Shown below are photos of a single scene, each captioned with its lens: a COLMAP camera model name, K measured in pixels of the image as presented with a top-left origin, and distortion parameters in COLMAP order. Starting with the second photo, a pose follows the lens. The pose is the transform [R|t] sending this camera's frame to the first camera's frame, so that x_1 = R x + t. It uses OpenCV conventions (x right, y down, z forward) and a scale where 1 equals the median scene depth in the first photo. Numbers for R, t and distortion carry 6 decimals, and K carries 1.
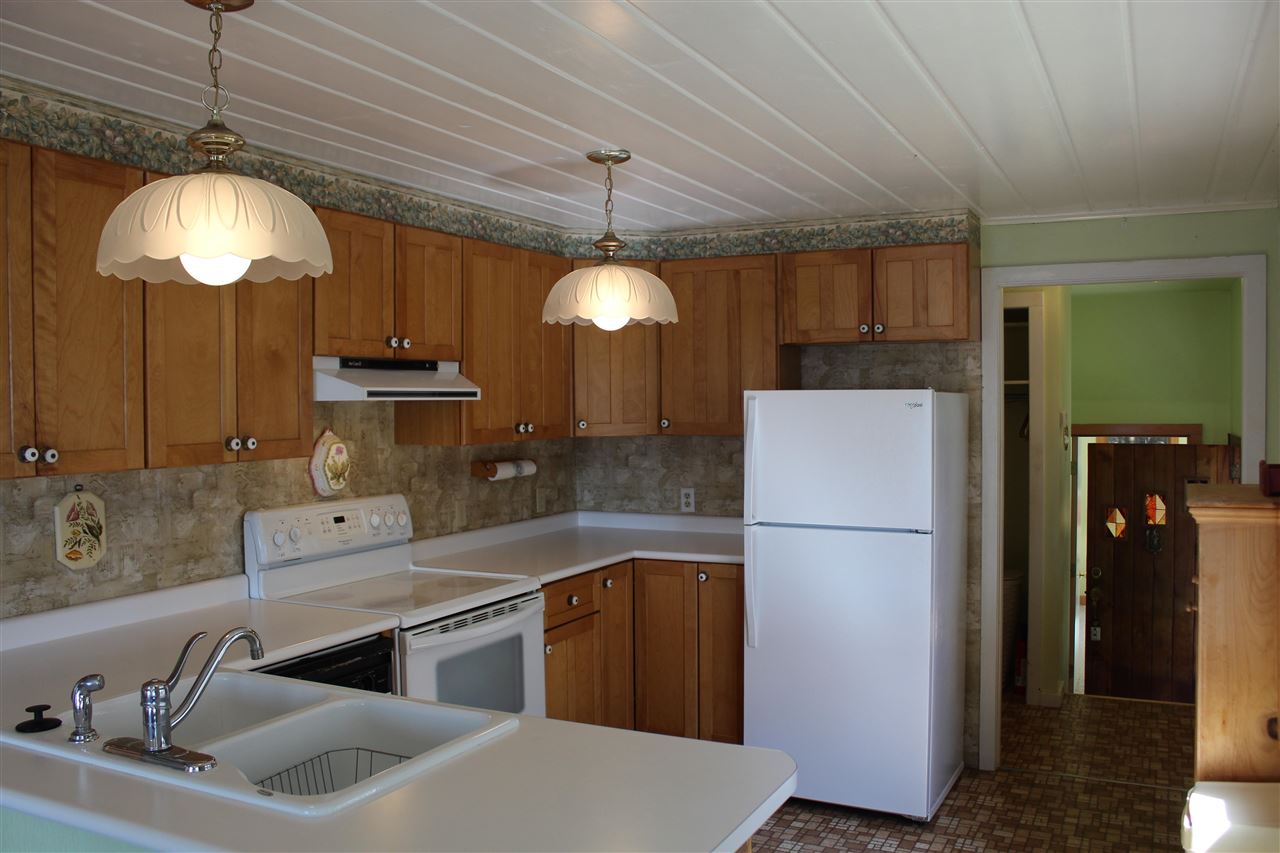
lens RADIAL K [[1061.9, 0, 640.0], [0, 1061.9, 426.5], [0, 0, 1]] dist [-0.145088, 0.087617]
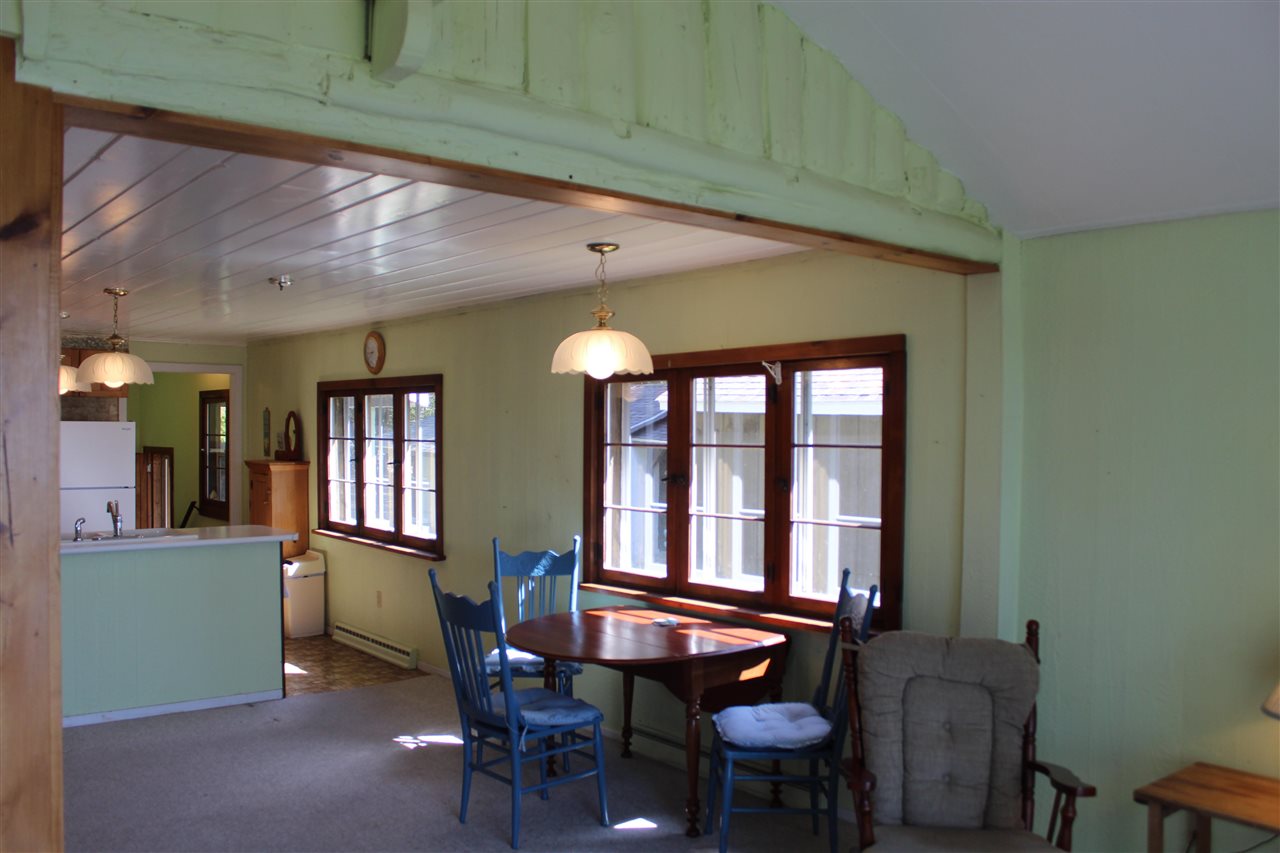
lens RADIAL K [[1061.9, 0, 640.0], [0, 1061.9, 426.5], [0, 0, 1]] dist [-0.145088, 0.087617]
pose [[0.397136, 0.017886, 0.917585, -1.068663], [0.006867, 0.999724, -0.022459, 0.024961], [-0.917734, 0.015220, 0.396904, -0.692339]]
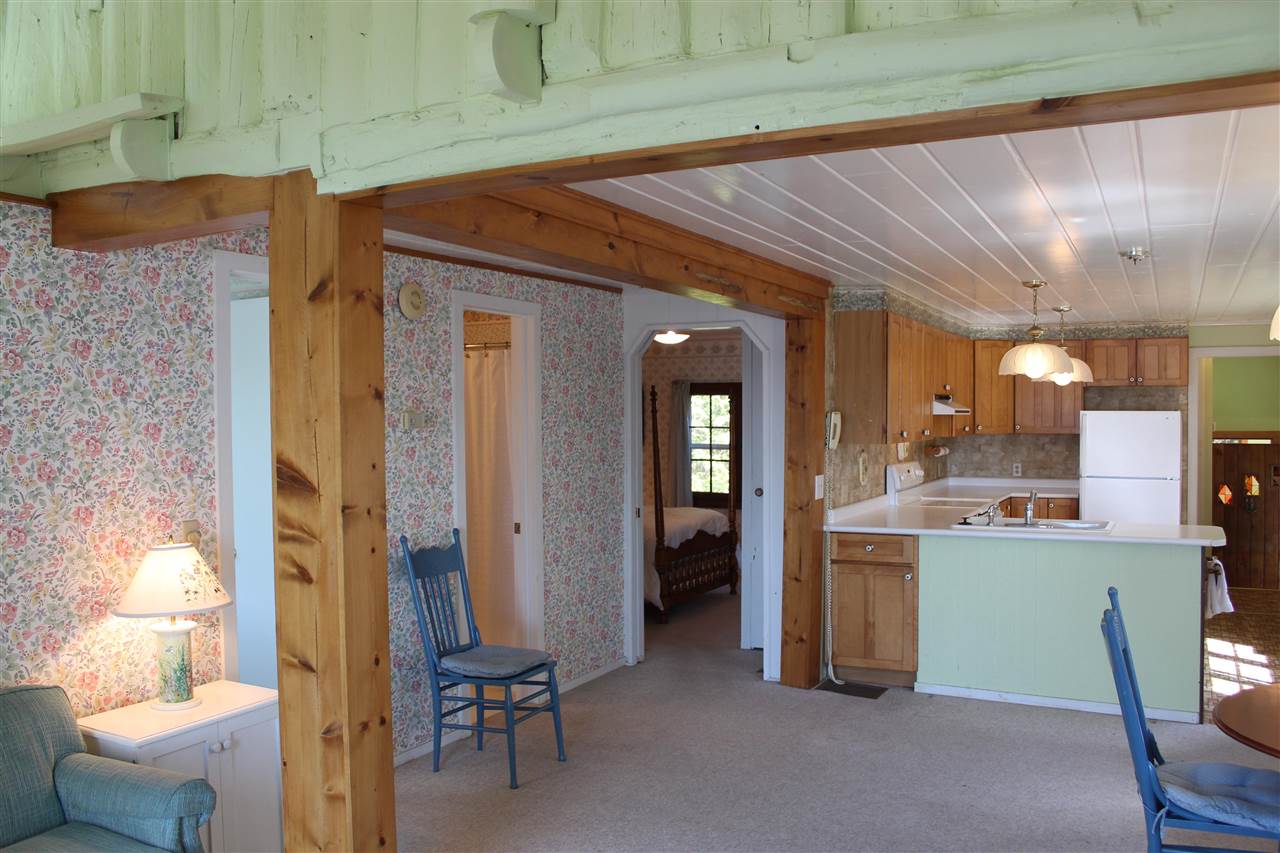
lens RADIAL K [[1061.9, 0, 640.0], [0, 1061.9, 426.5], [0, 0, 1]] dist [-0.145088, 0.087617]
pose [[0.999852, 0.006079, -0.016081, -0.646611], [-0.006264, 0.999914, -0.011499, 0.022396], [0.016010, 0.011598, 0.999805, -0.902818]]
